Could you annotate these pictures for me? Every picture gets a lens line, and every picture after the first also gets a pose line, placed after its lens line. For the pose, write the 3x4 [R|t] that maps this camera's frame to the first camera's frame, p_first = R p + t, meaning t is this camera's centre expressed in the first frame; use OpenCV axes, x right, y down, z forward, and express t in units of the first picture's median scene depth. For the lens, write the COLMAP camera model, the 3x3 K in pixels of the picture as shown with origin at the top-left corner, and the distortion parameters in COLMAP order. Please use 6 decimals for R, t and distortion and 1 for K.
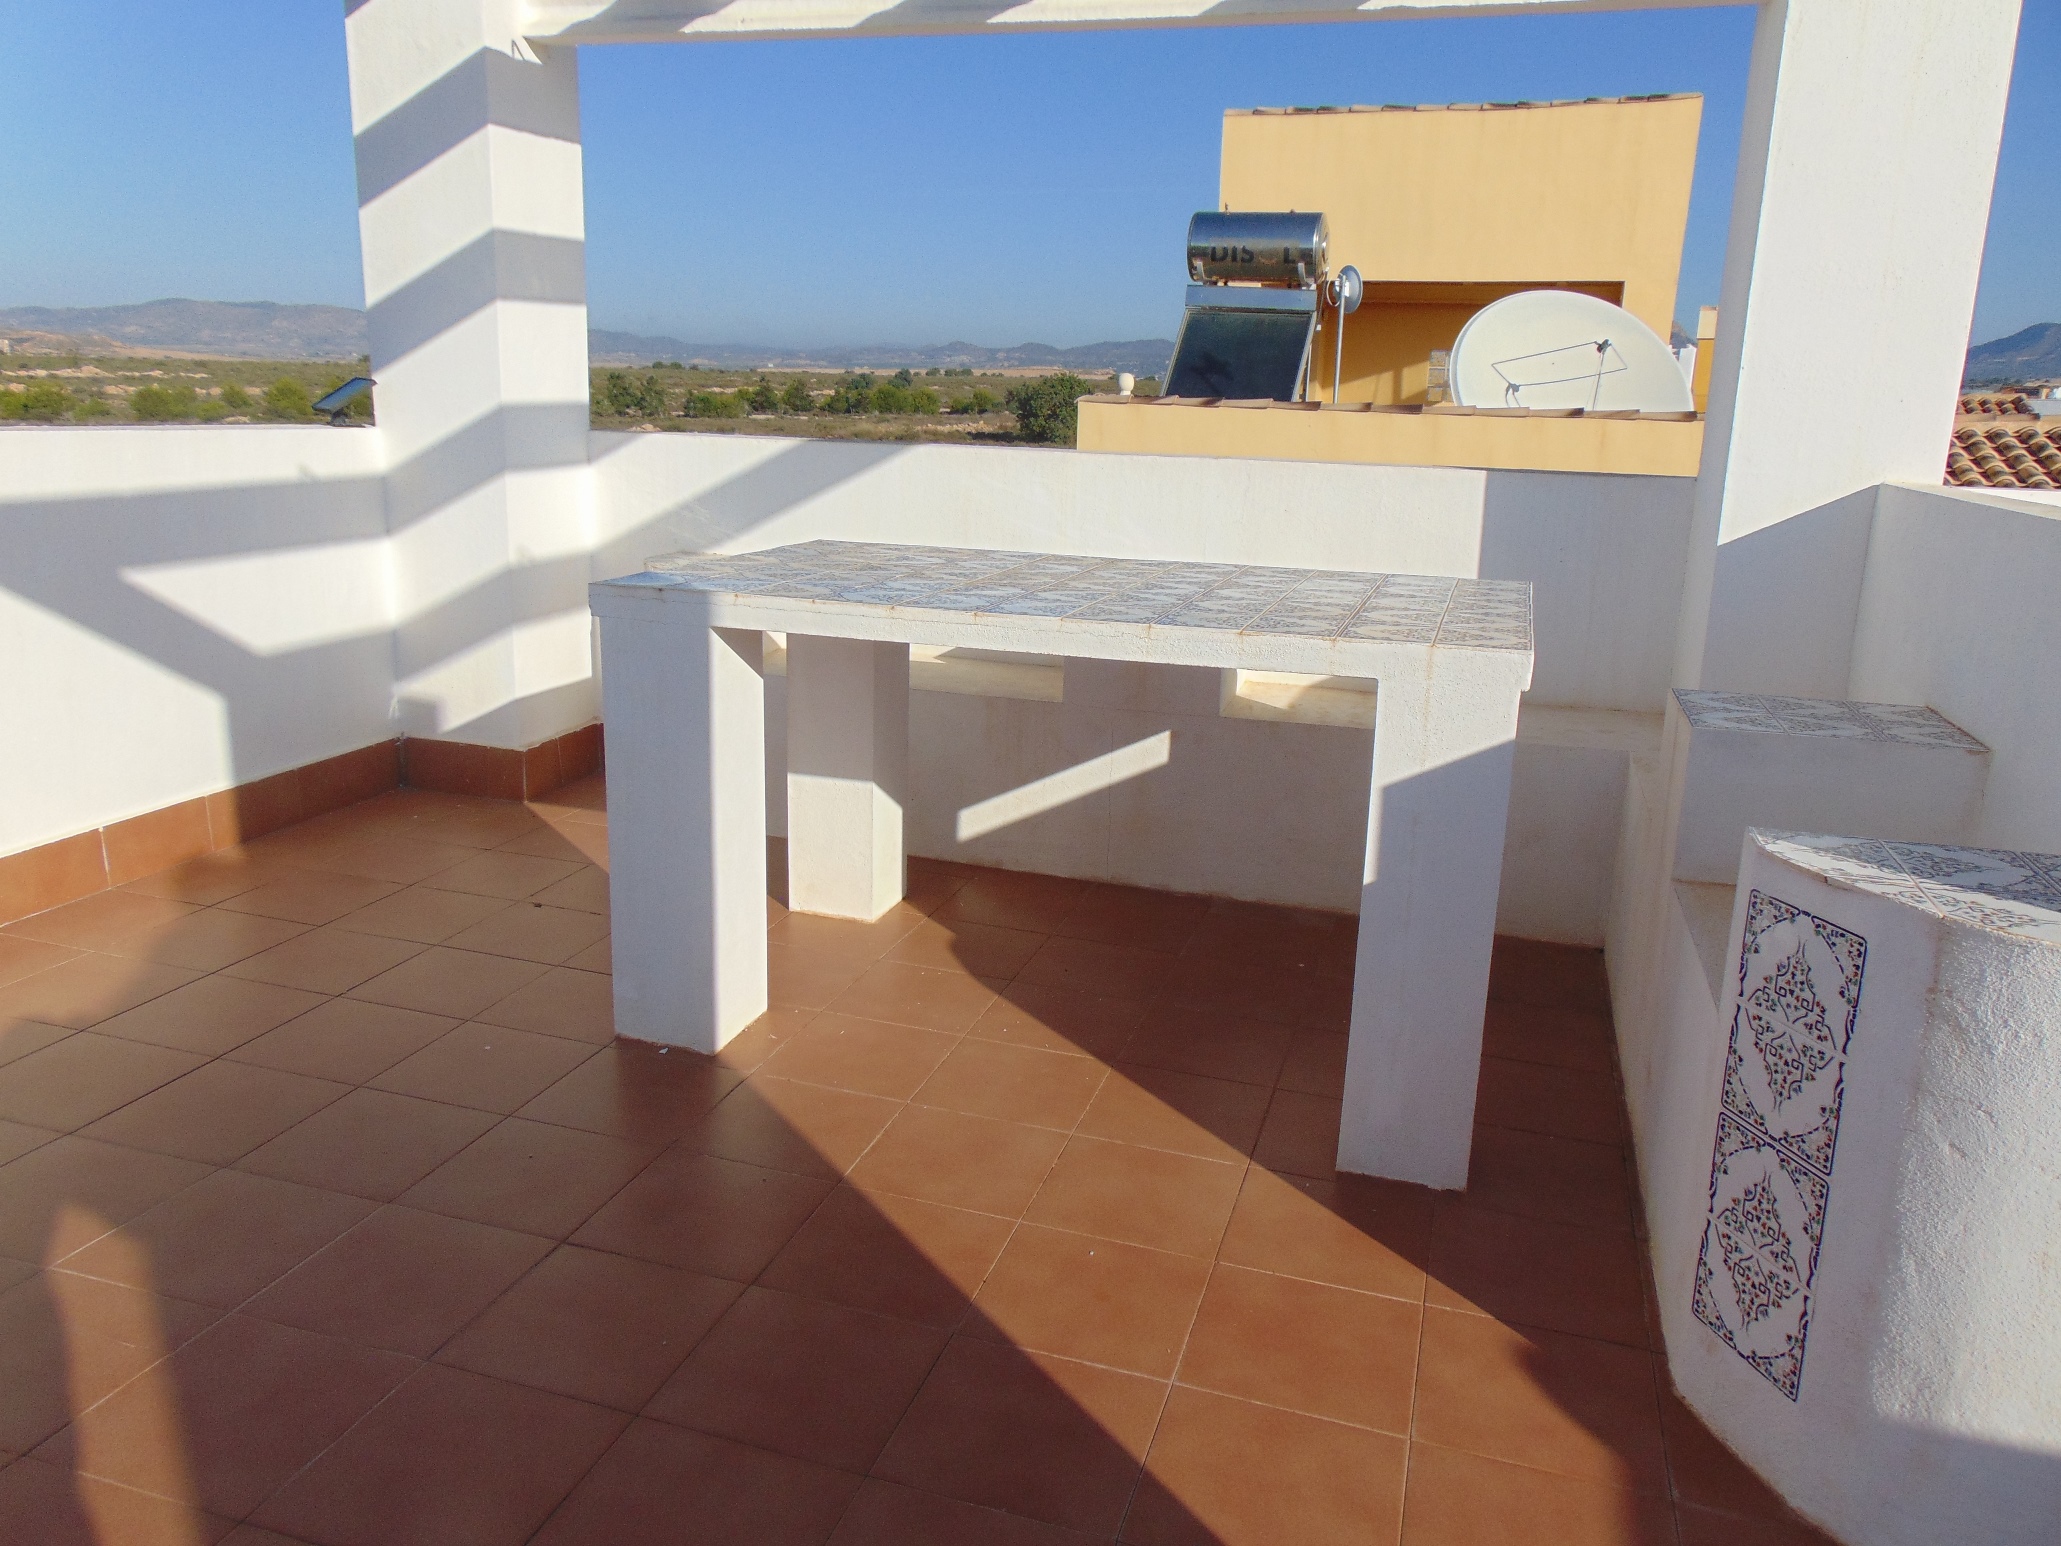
lens RADIAL K [[1543.9, 0, 1037.5], [0, 1543.9, 764.8], [0, 0, 1]] dist [-0.027429, 0.069671]
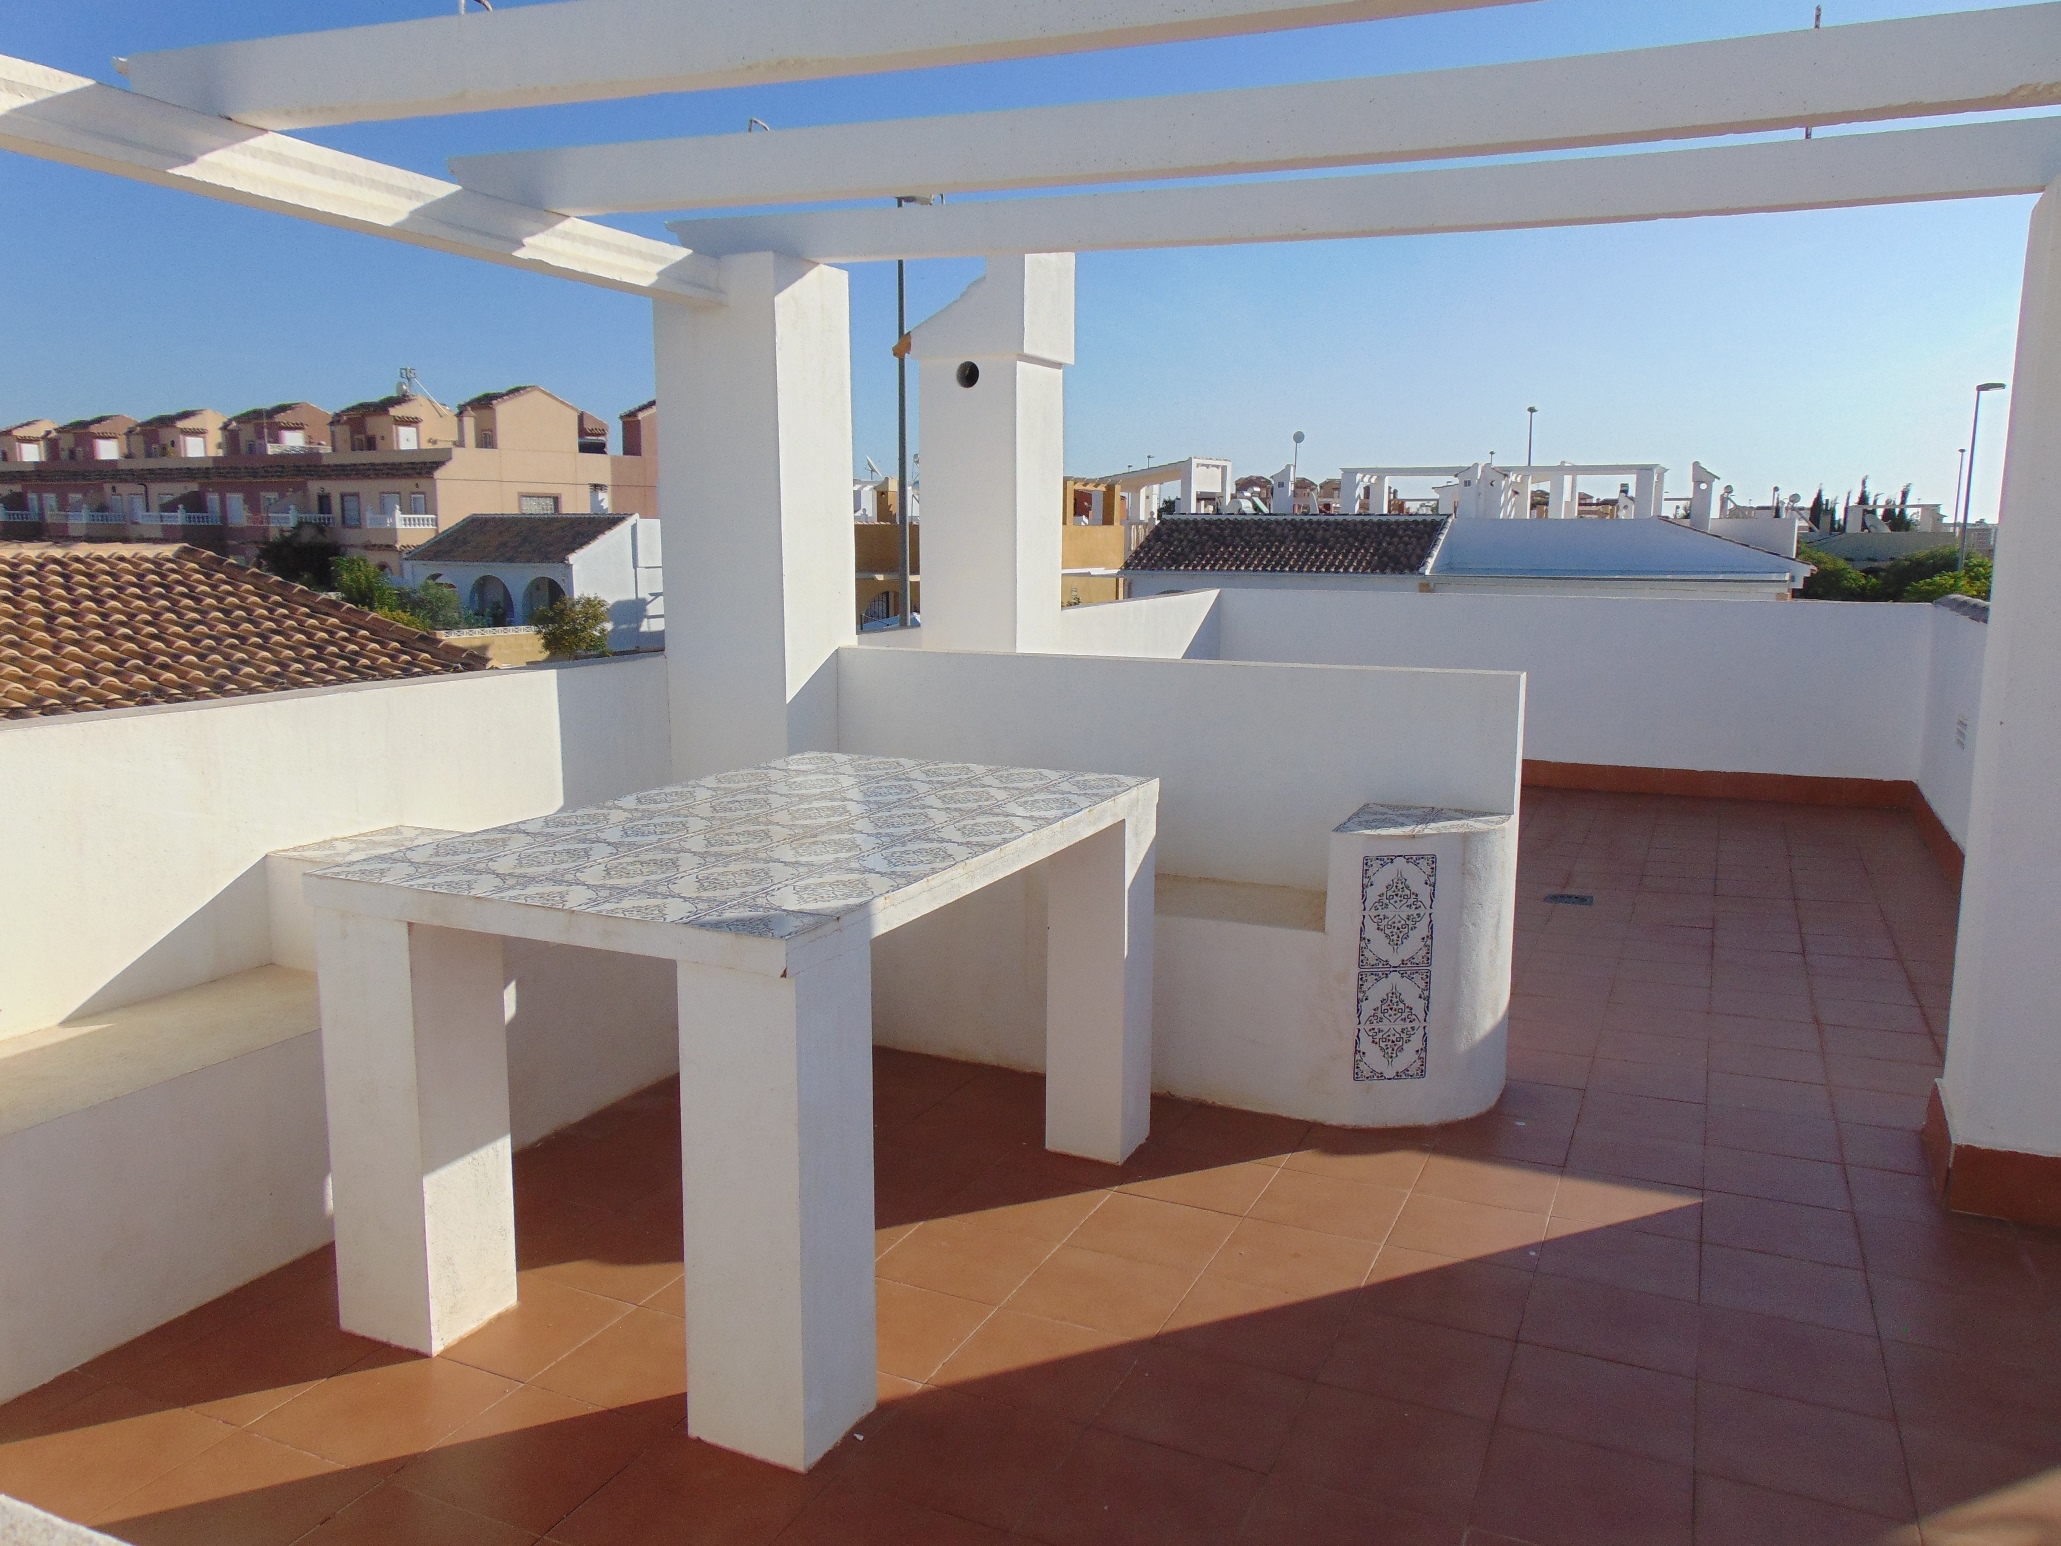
lens RADIAL K [[1543.9, 0, 1031.1], [0, 1543.9, 777.8], [0, 0, 1]] dist [-0.027429, 0.069671]
pose [[0.134955, -0.188917, 0.972675, -0.883210], [0.230636, 0.960682, 0.154588, -0.247340], [-0.963636, 0.203471, 0.173220, 0.596576]]
